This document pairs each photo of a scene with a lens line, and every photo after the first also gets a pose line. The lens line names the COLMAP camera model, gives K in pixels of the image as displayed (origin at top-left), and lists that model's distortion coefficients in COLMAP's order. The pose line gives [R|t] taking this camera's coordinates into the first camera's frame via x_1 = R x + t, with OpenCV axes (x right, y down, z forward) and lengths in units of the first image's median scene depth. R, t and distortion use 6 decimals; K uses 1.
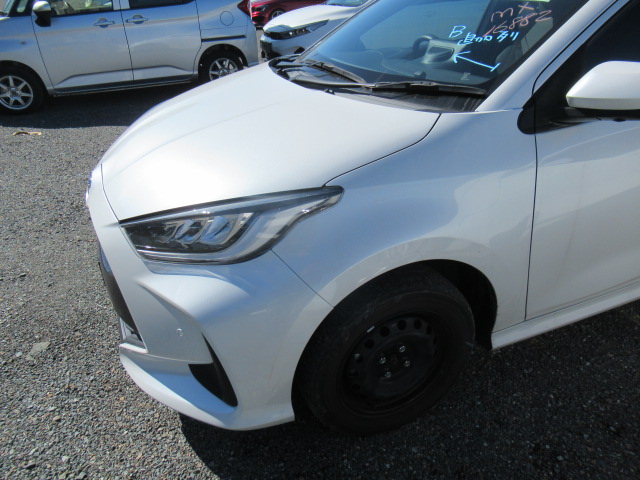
lens RADIAL K [[496.5, 0, 318.7], [0, 496.5, 240.5], [0, 0, 1]] dist [0.011340, 0.004317]
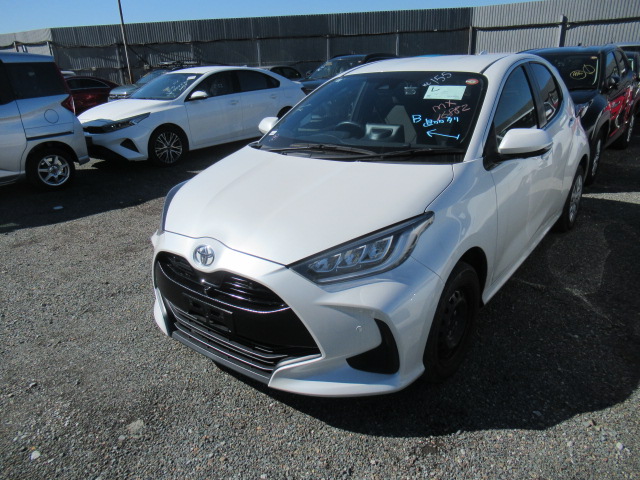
lens RADIAL K [[496.5, 0, 324.2], [0, 496.5, 234.4], [0, 0, 1]] dist [0.011340, 0.004317]
pose [[0.863373, -0.169772, 0.475146, -0.230250], [0.243512, 0.964966, -0.097690, 0.008701], [-0.441915, 0.200047, 0.874467, -0.059370]]
